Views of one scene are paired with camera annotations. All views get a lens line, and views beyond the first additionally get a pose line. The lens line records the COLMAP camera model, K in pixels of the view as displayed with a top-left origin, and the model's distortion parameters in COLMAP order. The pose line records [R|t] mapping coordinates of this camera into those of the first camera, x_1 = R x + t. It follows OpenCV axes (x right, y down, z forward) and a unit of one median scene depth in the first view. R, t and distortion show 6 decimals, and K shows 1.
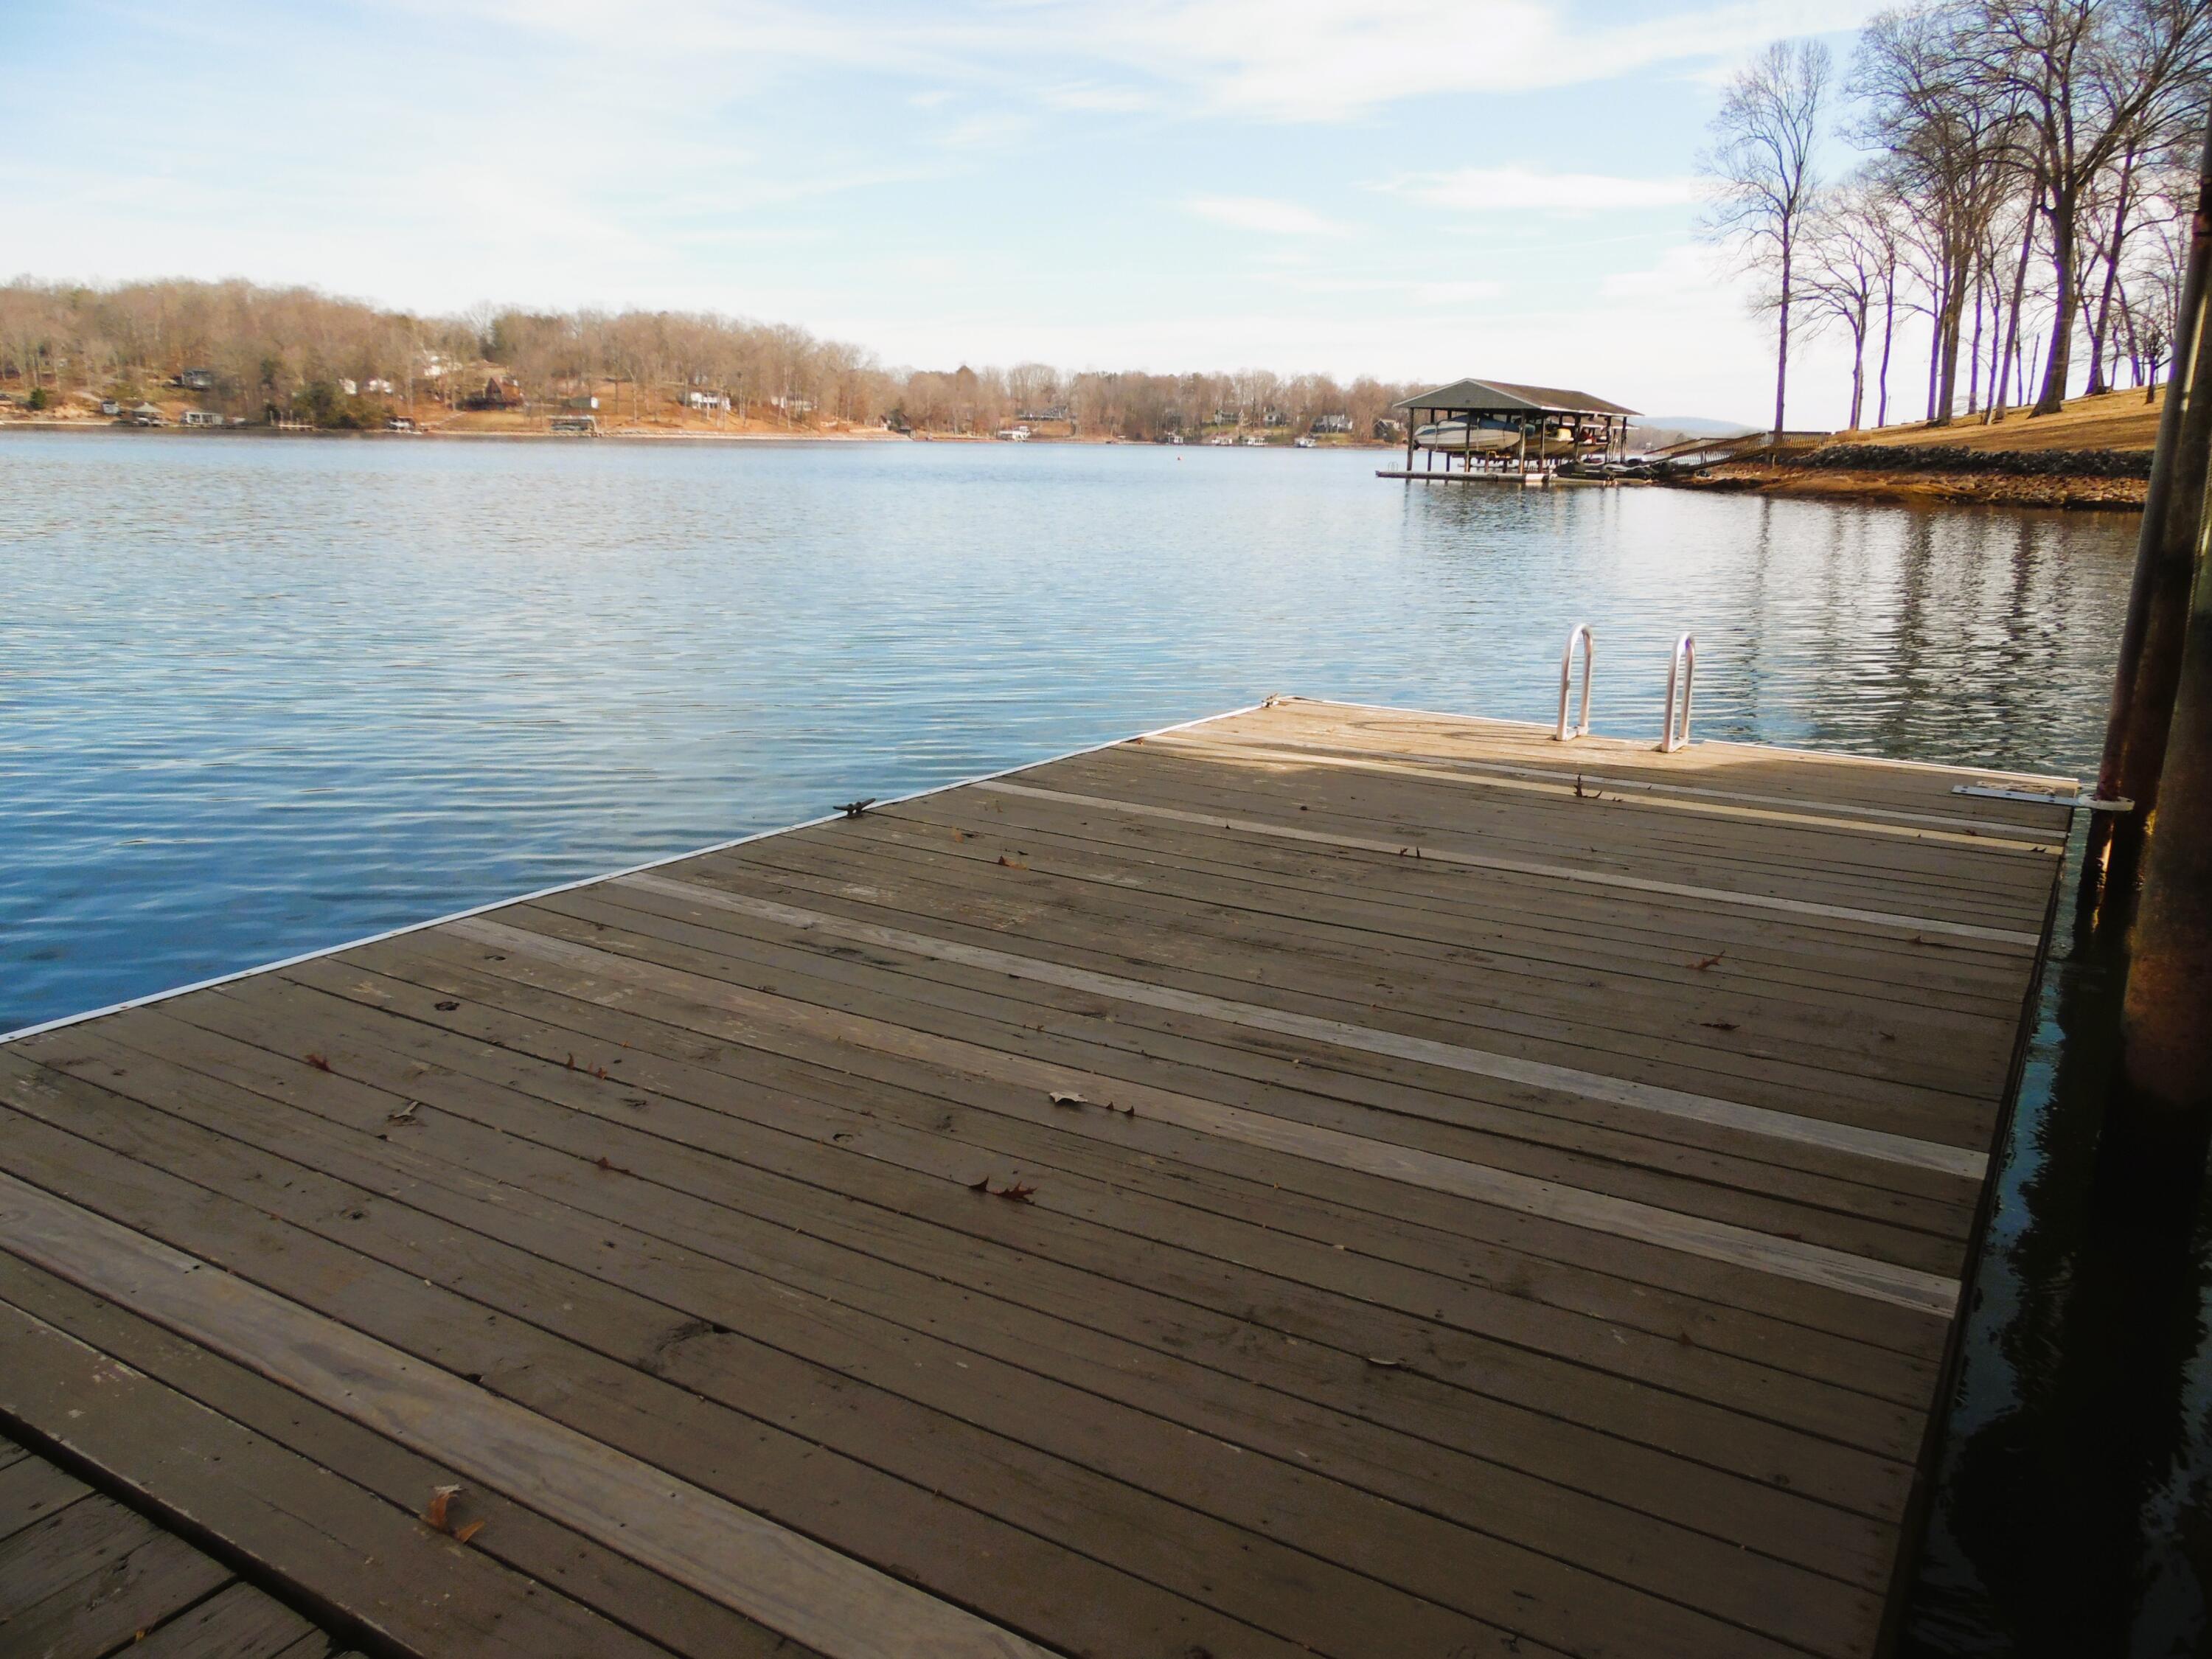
lens RADIAL K [[1670.1, 0, 1100.3], [0, 1670.1, 823.0], [0, 0, 1]] dist [-0.032304, 0.075029]
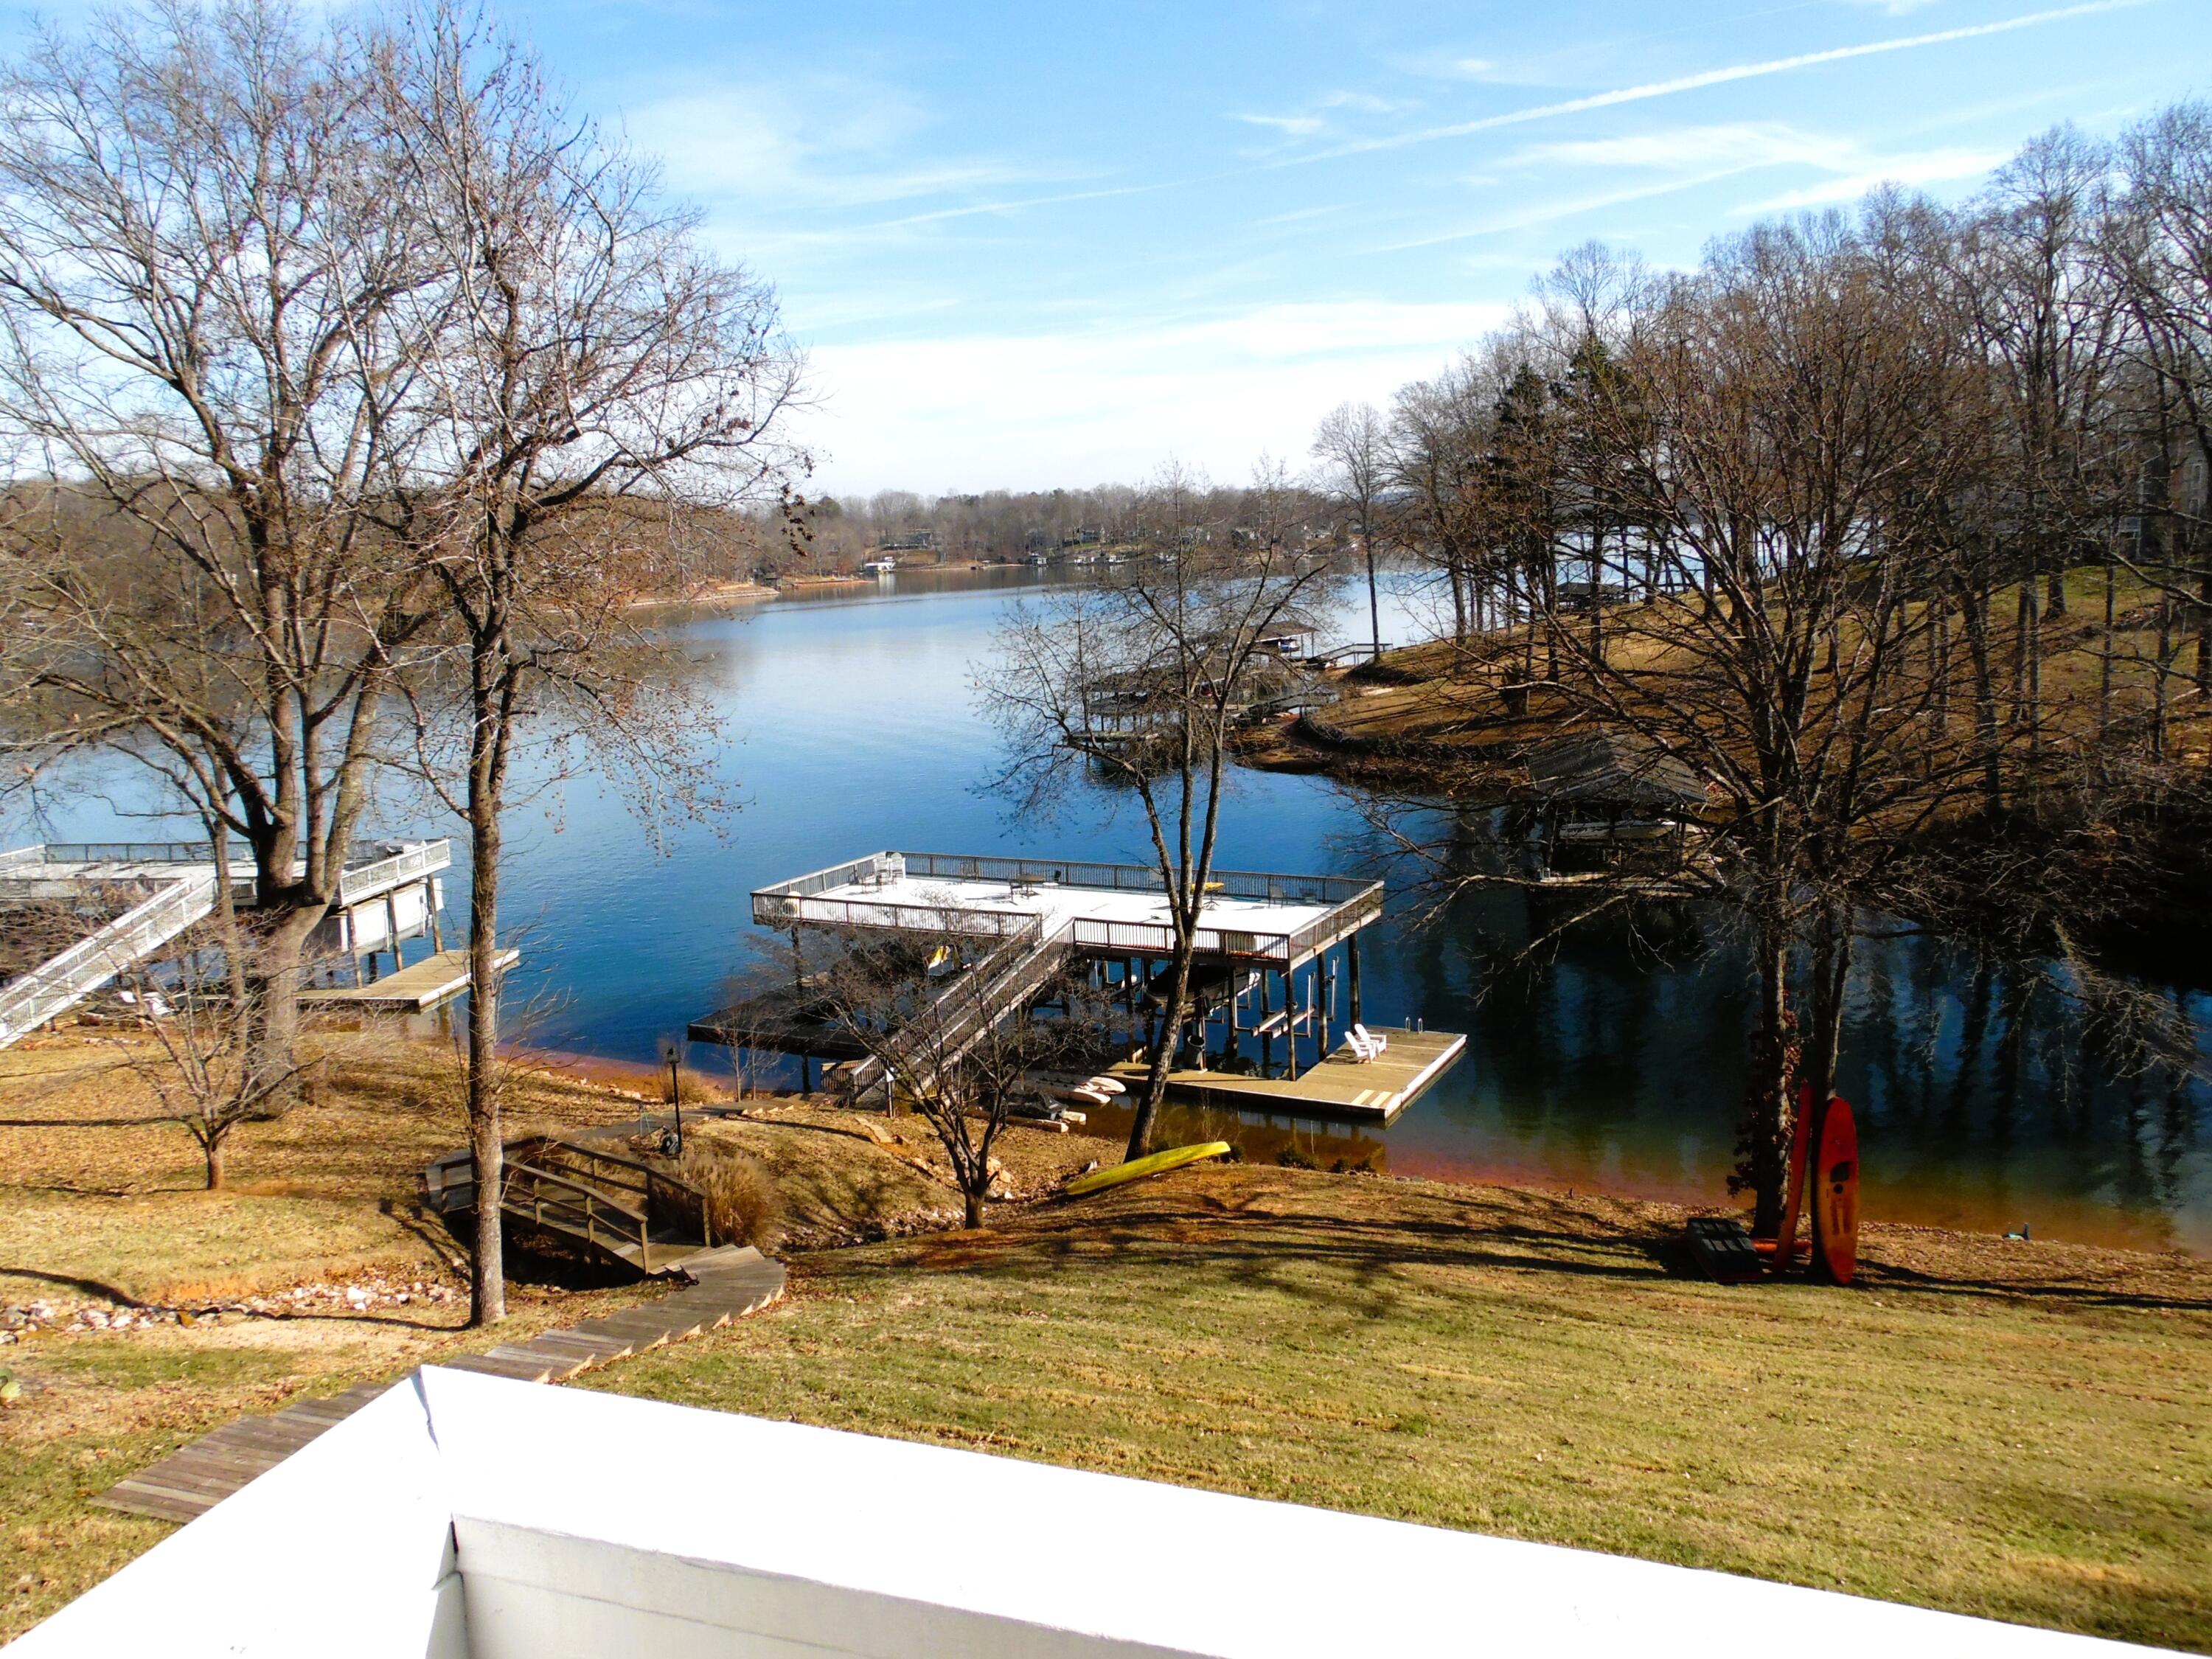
lens RADIAL K [[1778.3, 0, 1095.1], [0, 1778.3, 817.9], [0, 0, 1]] dist [-0.025008, 0.073243]
pose [[0.996086, -0.069817, 0.054208, 0.016148], [0.073259, 0.995234, -0.064358, -0.002721], [-0.049456, 0.068077, 0.996453, -0.121856]]
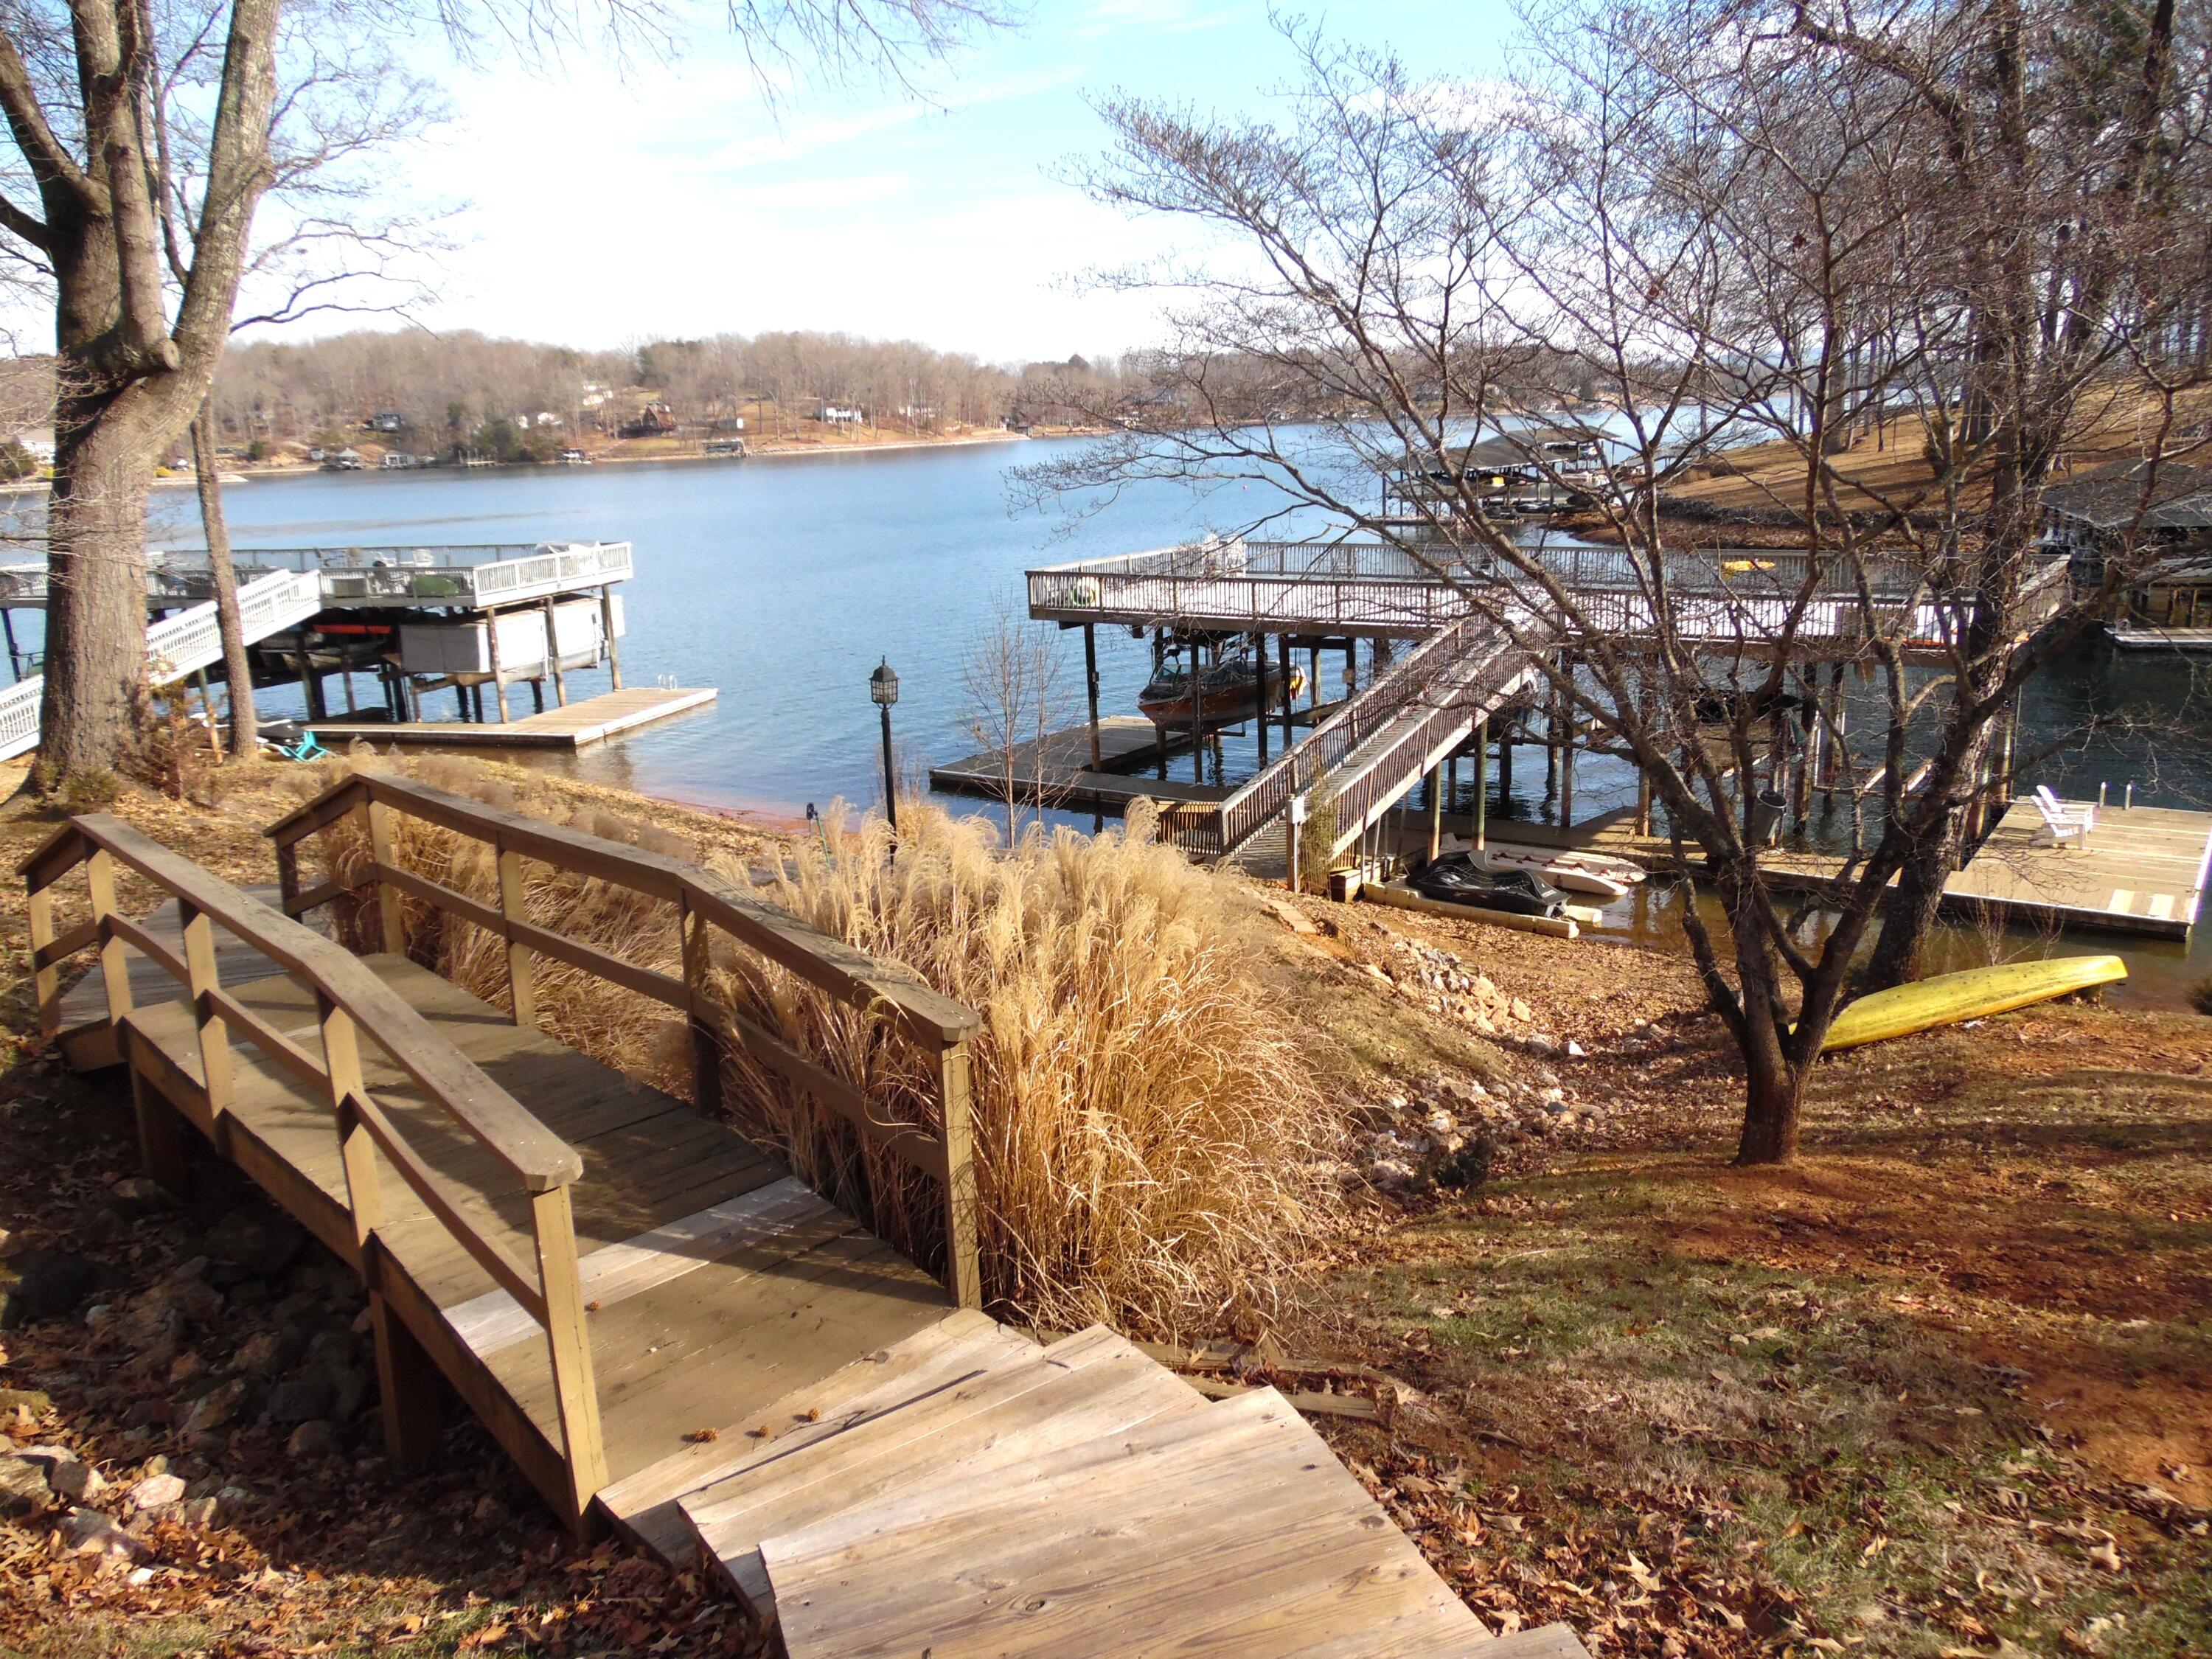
lens RADIAL K [[1670.1, 0, 1100.3], [0, 1670.1, 823.0], [0, 0, 1]] dist [-0.032304, 0.075029]
pose [[0.996013, -0.040654, -0.079401, 0.007866], [0.041966, 0.999007, 0.014931, 0.003245], [0.078715, -0.018203, 0.996731, -0.074895]]
